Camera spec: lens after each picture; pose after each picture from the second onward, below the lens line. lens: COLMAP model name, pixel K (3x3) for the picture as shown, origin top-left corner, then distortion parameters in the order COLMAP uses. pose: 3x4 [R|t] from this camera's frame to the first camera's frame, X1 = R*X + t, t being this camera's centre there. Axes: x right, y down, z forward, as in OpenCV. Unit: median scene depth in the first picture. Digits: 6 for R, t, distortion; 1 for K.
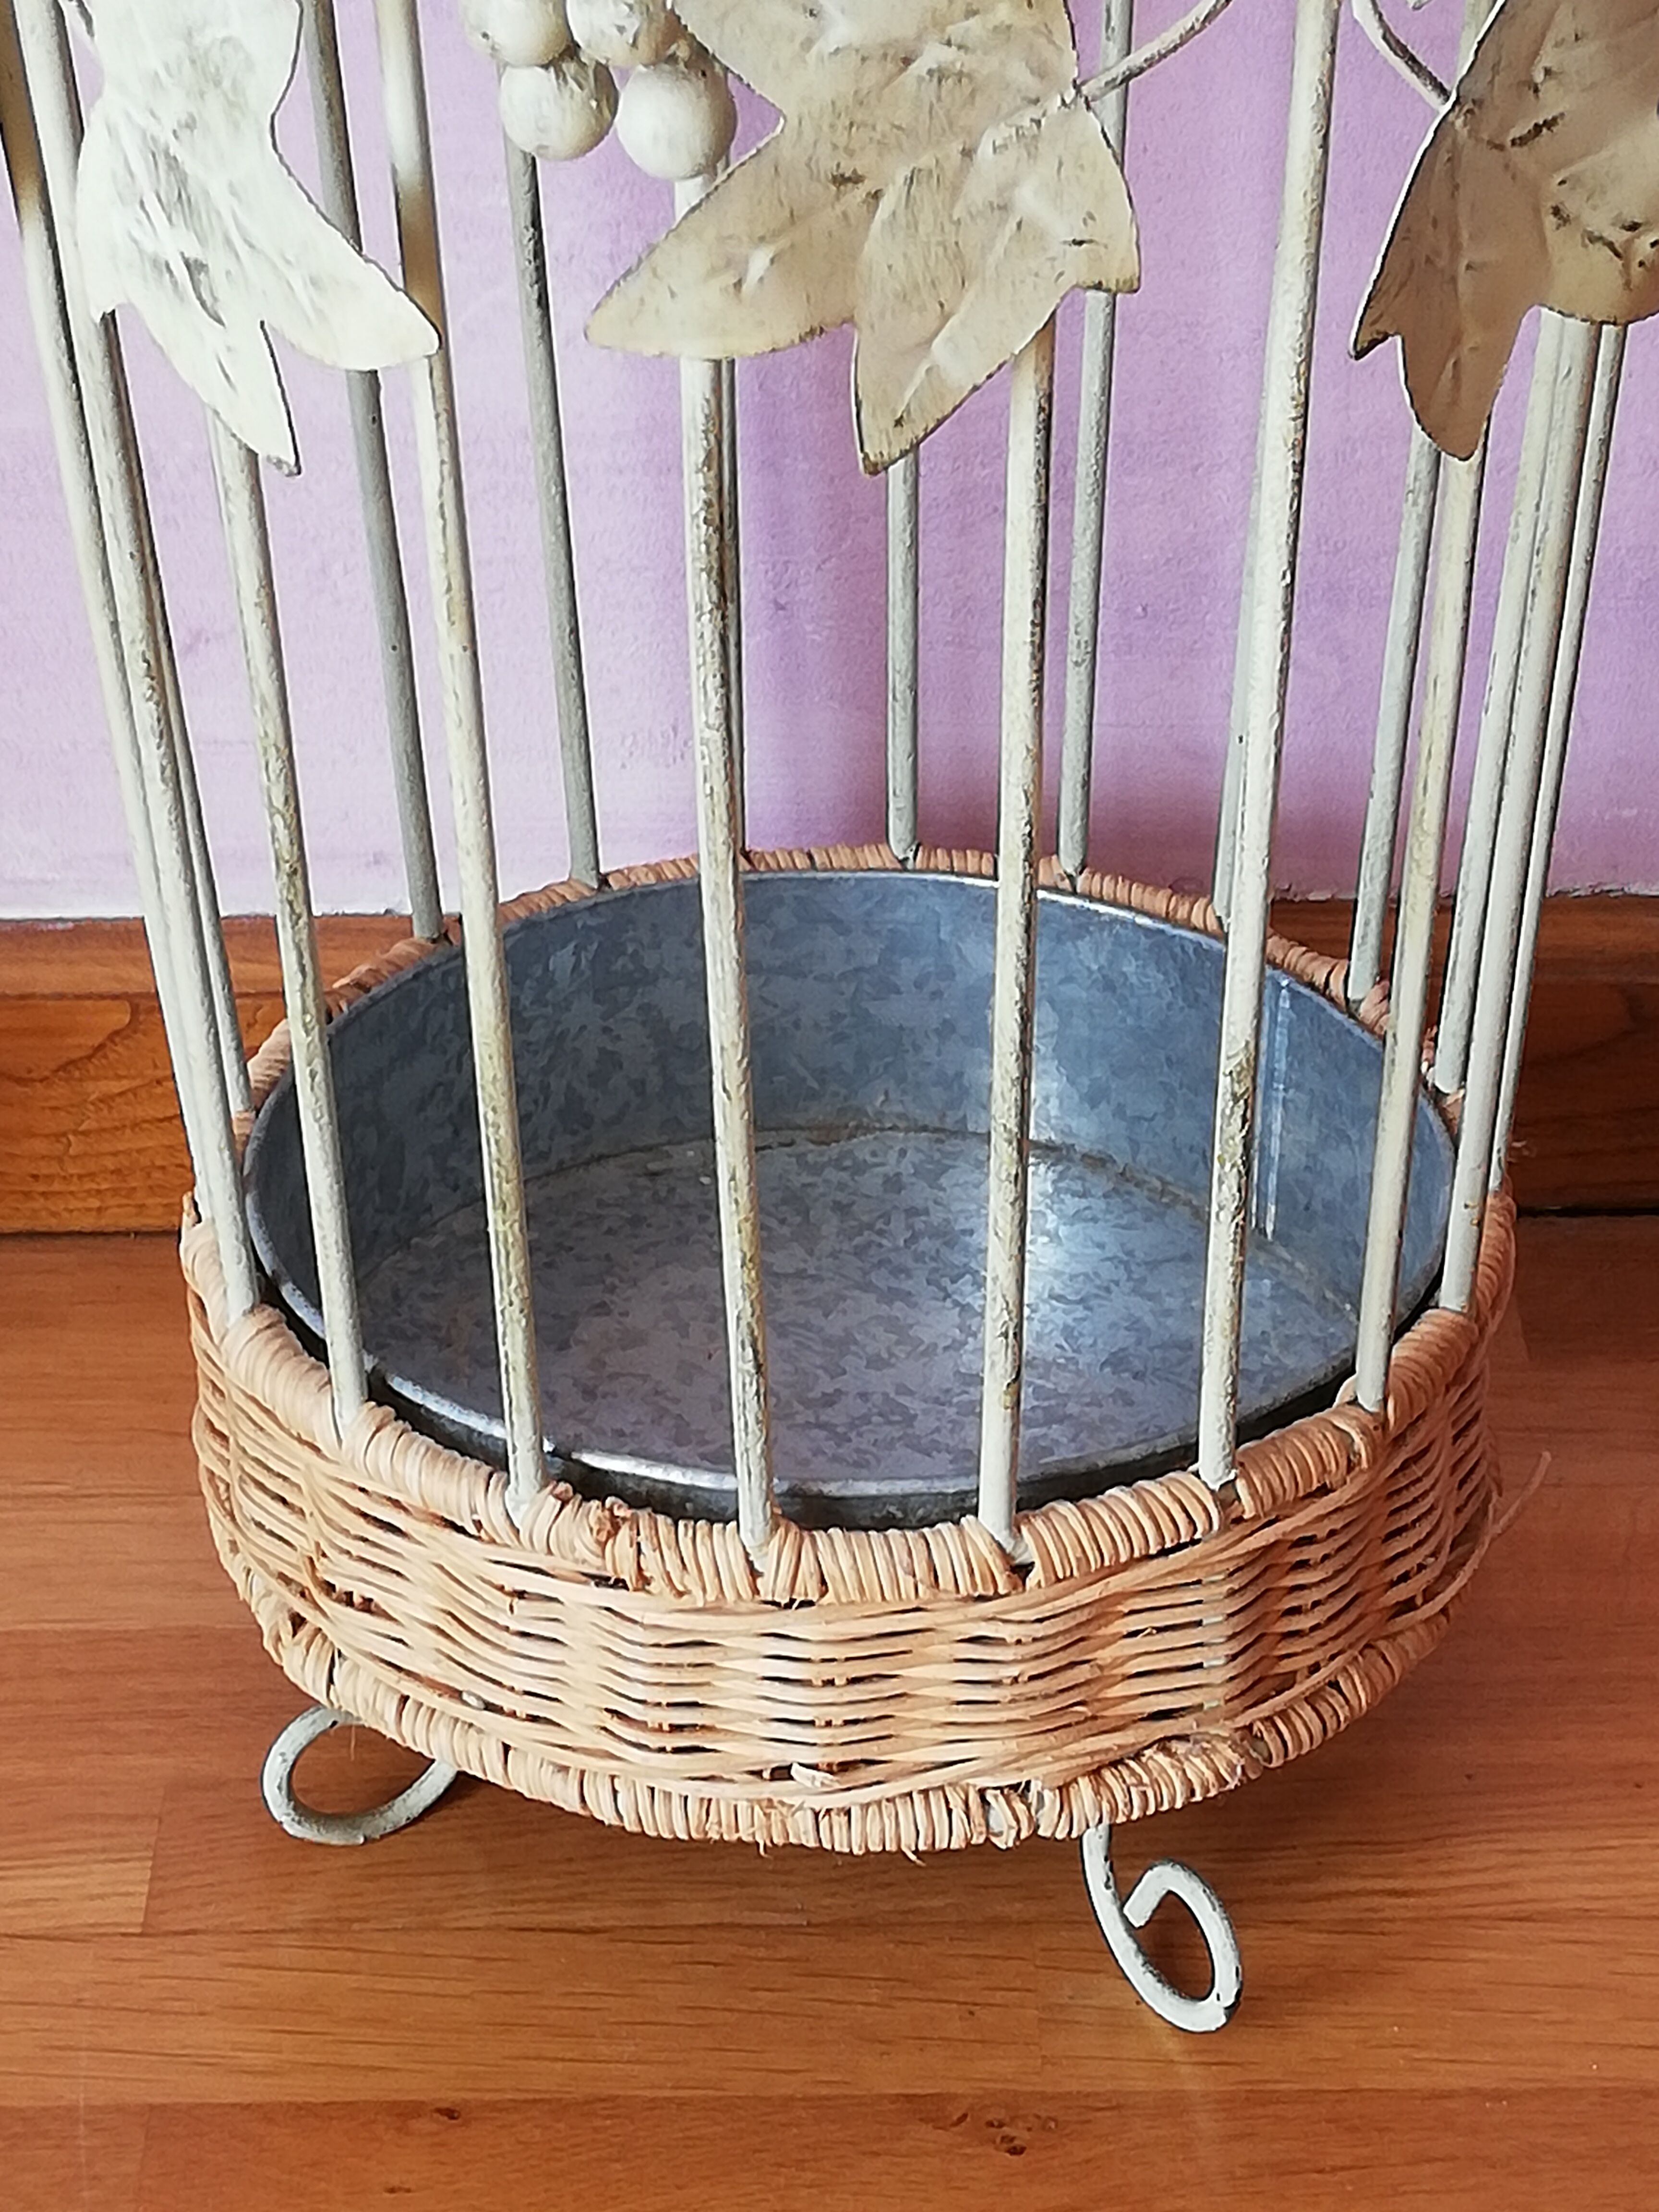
lens RADIAL K [[5186.8, 0, 872.0], [0, 5186.8, 991.9], [0, 0, 1]] dist [0.195211, 0.000000]
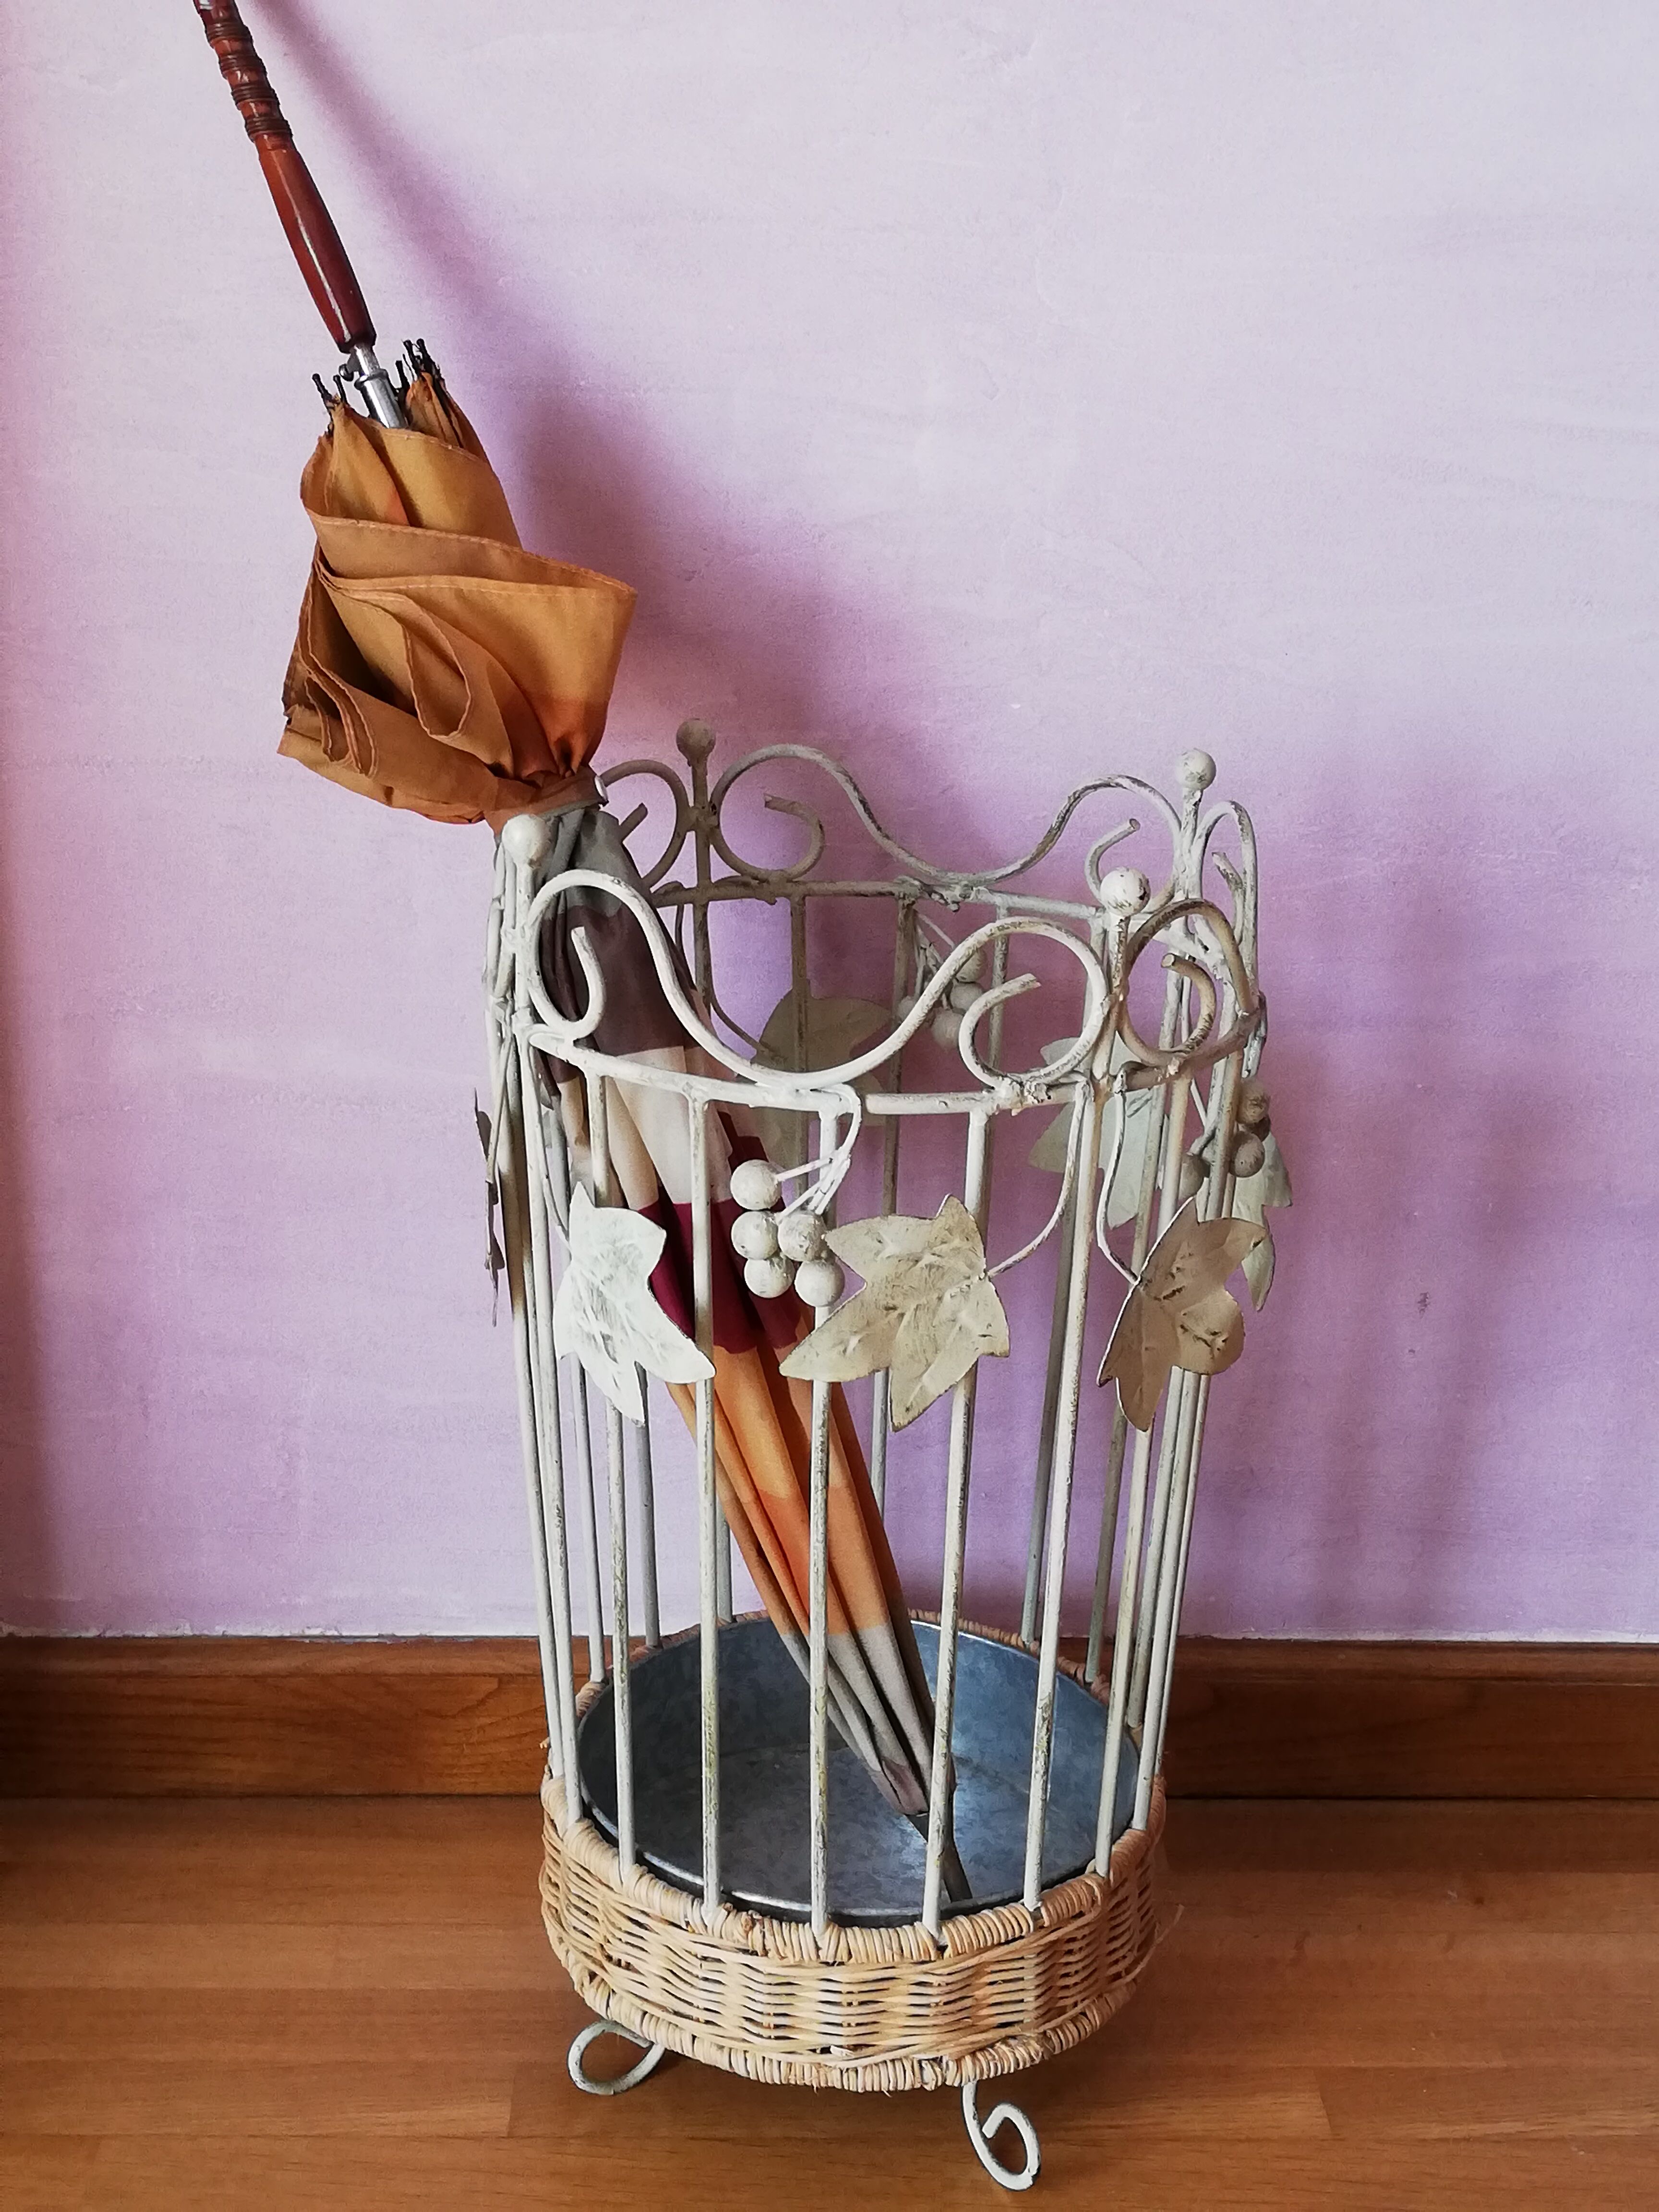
lens RADIAL K [[2902.6, 0, 837.2], [0, 2902.6, 991.1], [0, 0, 1]] dist [0.076791, 0.000000]
pose [[0.999531, 0.023760, 0.019342, -0.042590], [-0.018318, 0.969520, -0.244328, 0.021842], [-0.024558, 0.243859, 0.969500, -0.242099]]
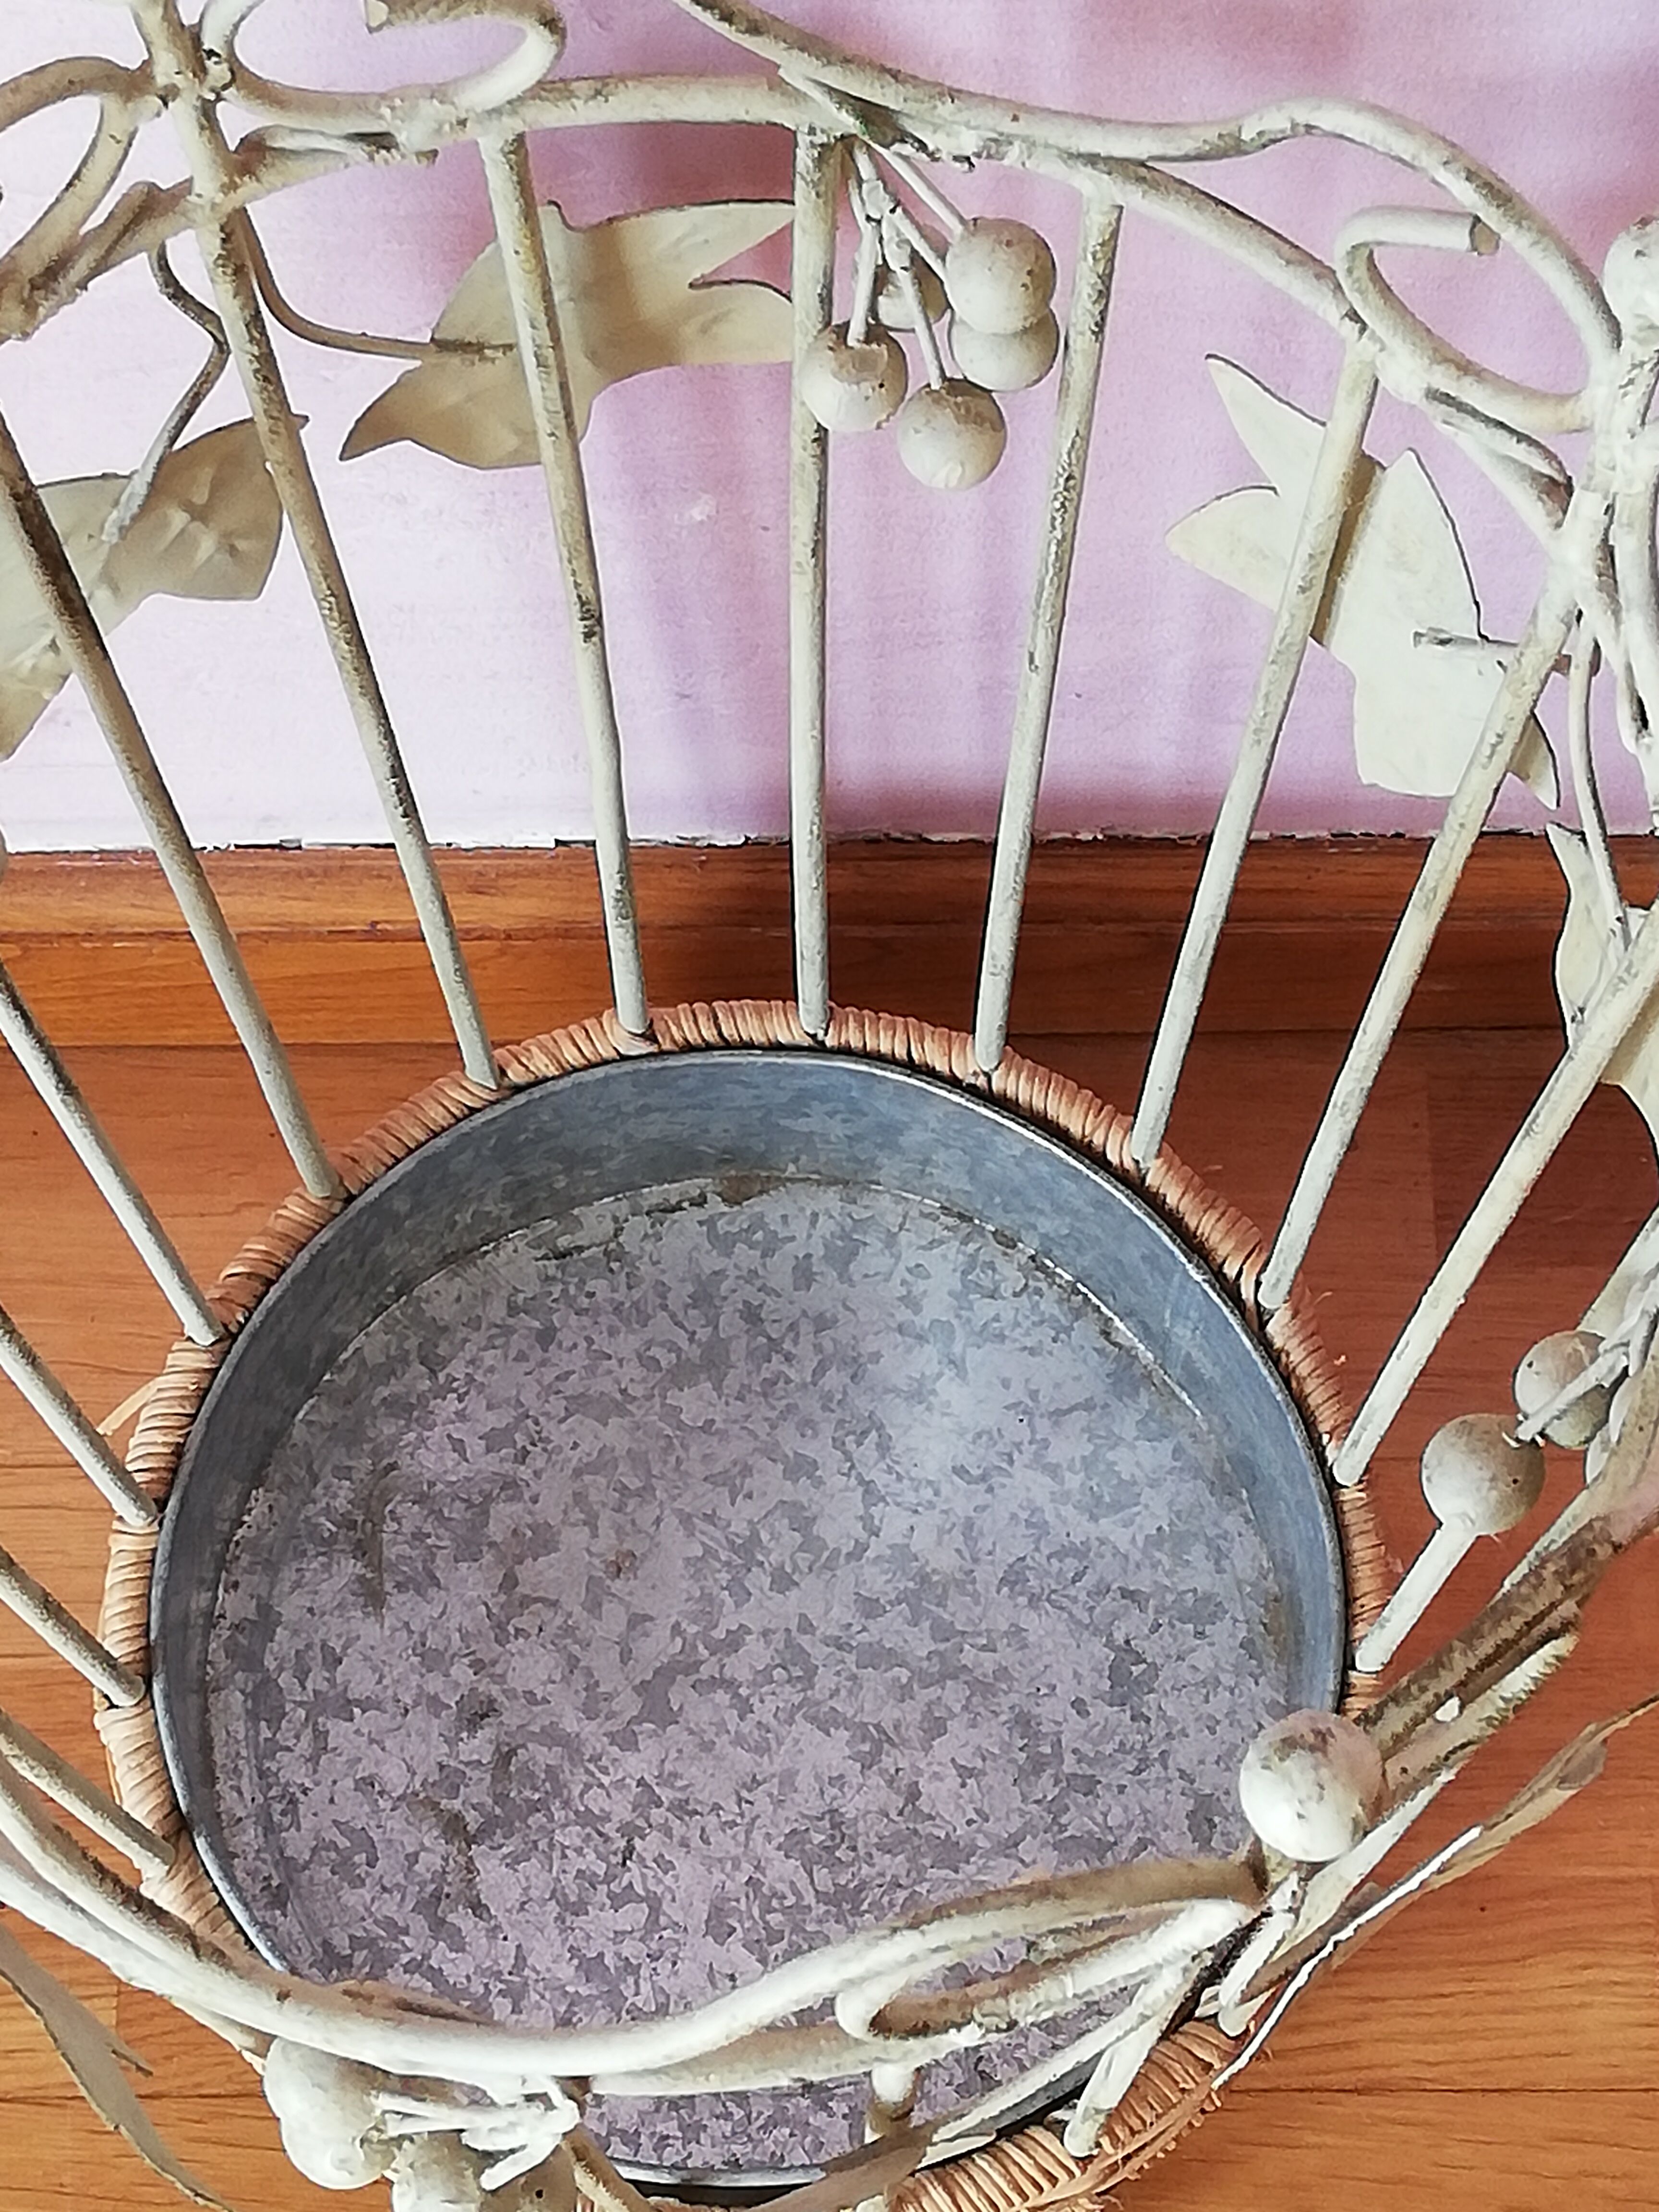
lens RADIAL K [[5186.8, 0, 836.2], [0, 5186.8, 1102.2], [0, 0, 1]] dist [0.195211, 0.000000]
pose [[0.999879, 0.012785, -0.008885, 0.021033], [-0.004416, 0.780116, 0.625619, -0.683822], [0.014930, -0.625504, 0.780078, 0.269085]]
